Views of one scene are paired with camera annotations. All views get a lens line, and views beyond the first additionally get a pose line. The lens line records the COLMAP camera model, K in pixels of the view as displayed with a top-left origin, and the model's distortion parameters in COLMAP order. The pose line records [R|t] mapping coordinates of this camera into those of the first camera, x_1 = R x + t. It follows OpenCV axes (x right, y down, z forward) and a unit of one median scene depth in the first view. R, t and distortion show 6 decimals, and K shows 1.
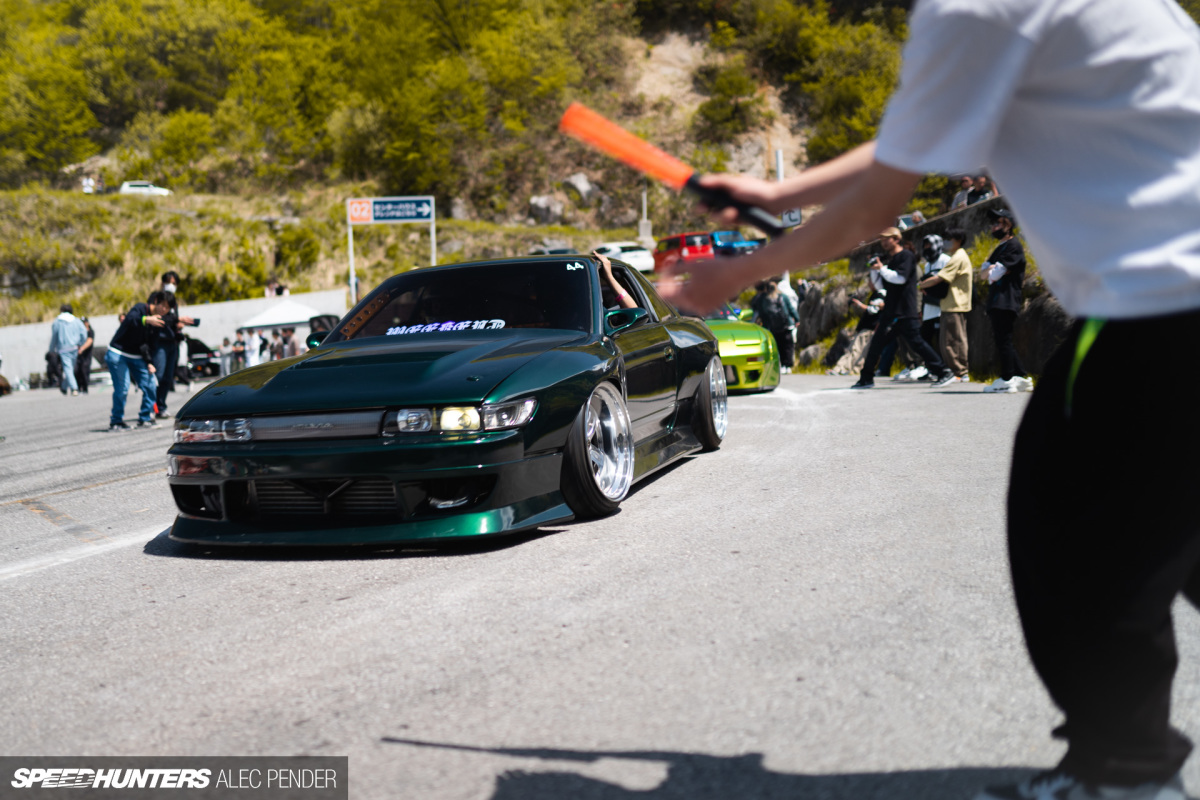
lens RADIAL K [[1328.4, 0, 502.5], [0, 1328.4, 402.4], [0, 0, 1]] dist [-0.072760, 0.127987]
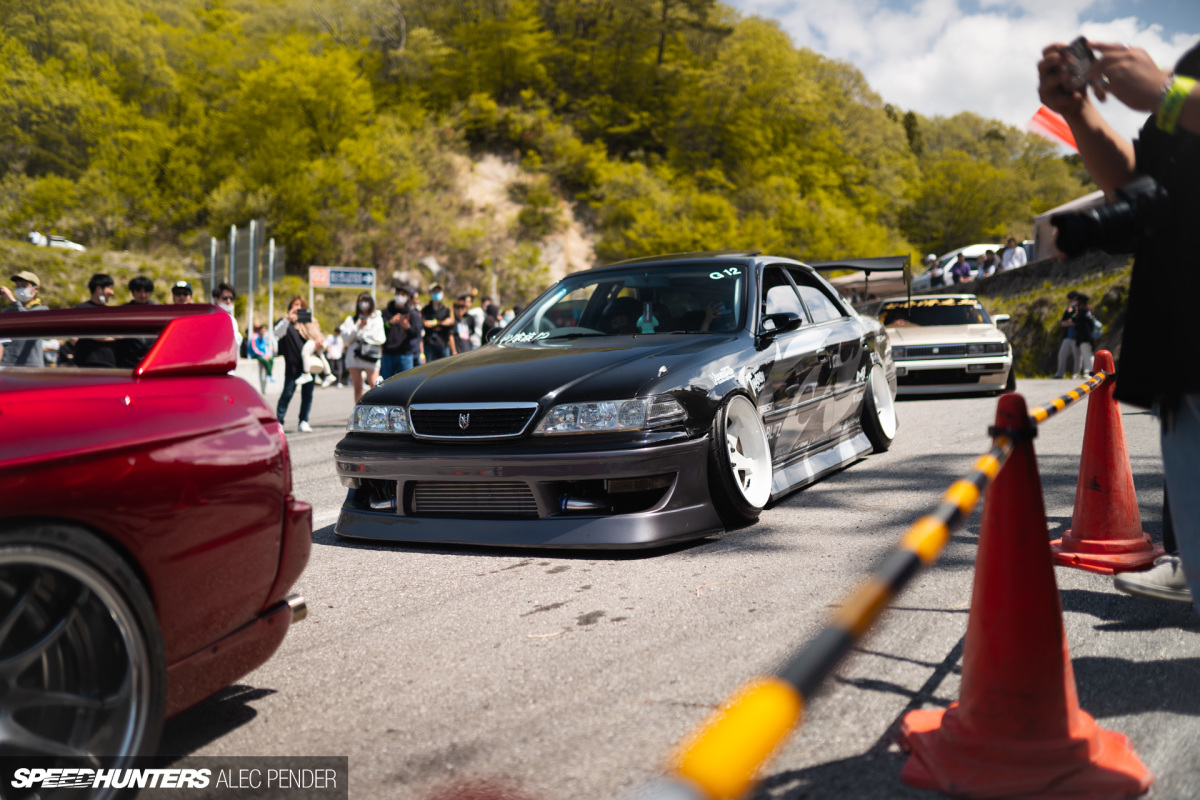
lens RADIAL K [[1158.3, 0, 600.0], [0, 1158.3, 400.0], [0, 0, 1]] dist [-0.043830, 0.031736]
pose [[0.947127, 0.032547, 0.319203, -0.141235], [-0.017448, 0.998594, -0.050048, 0.022514], [-0.320383, 0.041832, 0.946364, -0.127932]]
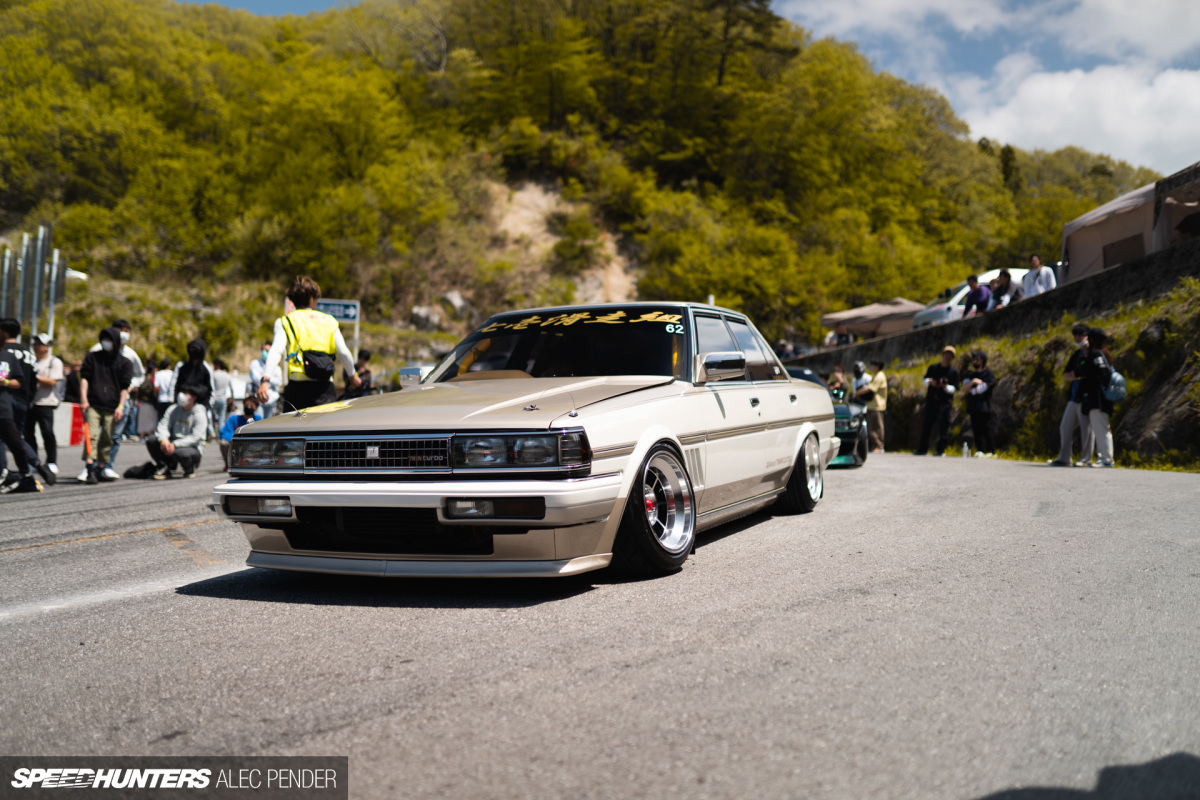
lens RADIAL K [[1174.1, 0, 600.0], [0, 1174.1, 400.0], [0, 0, 1]] dist [-0.053380, 0.063208]
pose [[0.969562, 0.063633, 0.236431, -0.058453], [-0.044700, 0.995412, -0.084599, 0.010027], [-0.240729, 0.071455, 0.967958, -0.056276]]
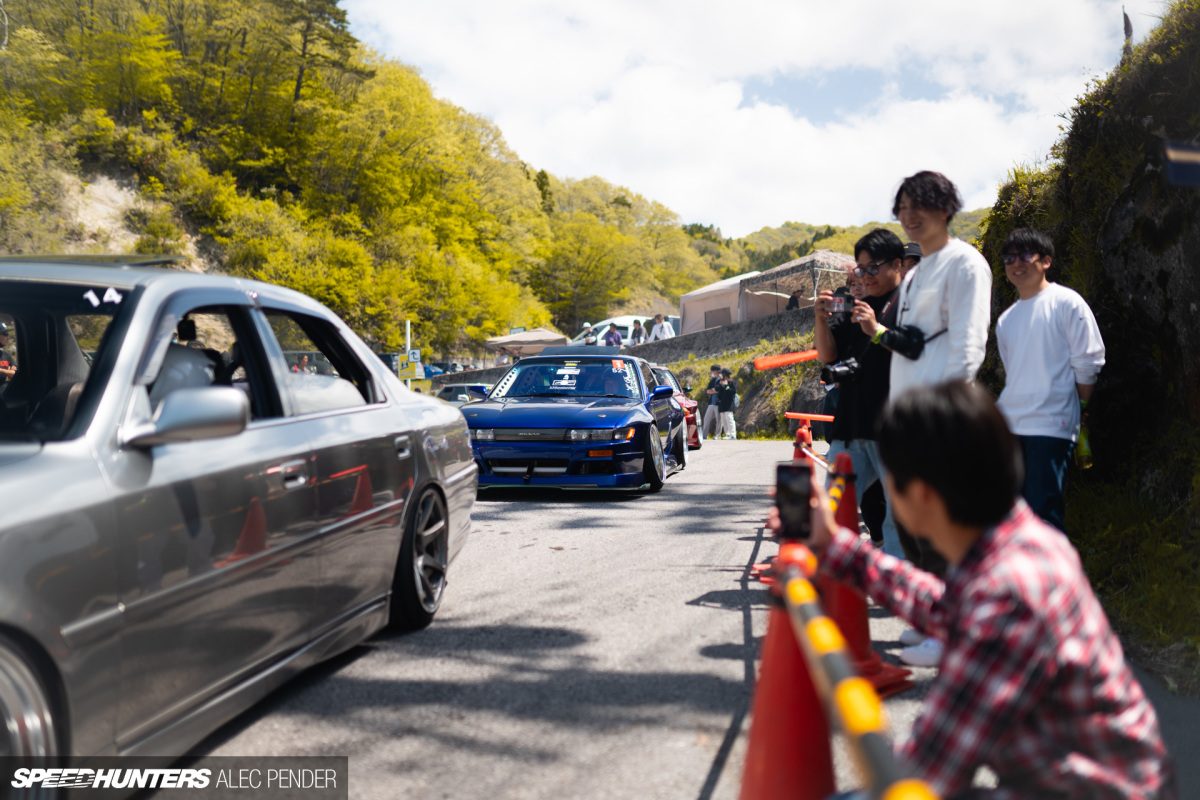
lens RADIAL K [[1229.3, 0, 600.0], [0, 1229.3, 400.0], [0, 0, 1]] dist [-0.060299, 0.109908]
pose [[0.795326, 0.085786, 0.600082, -0.179358], [-0.029312, 0.994220, -0.103282, 0.027284], [-0.605473, 0.064553, 0.793243, -0.158181]]
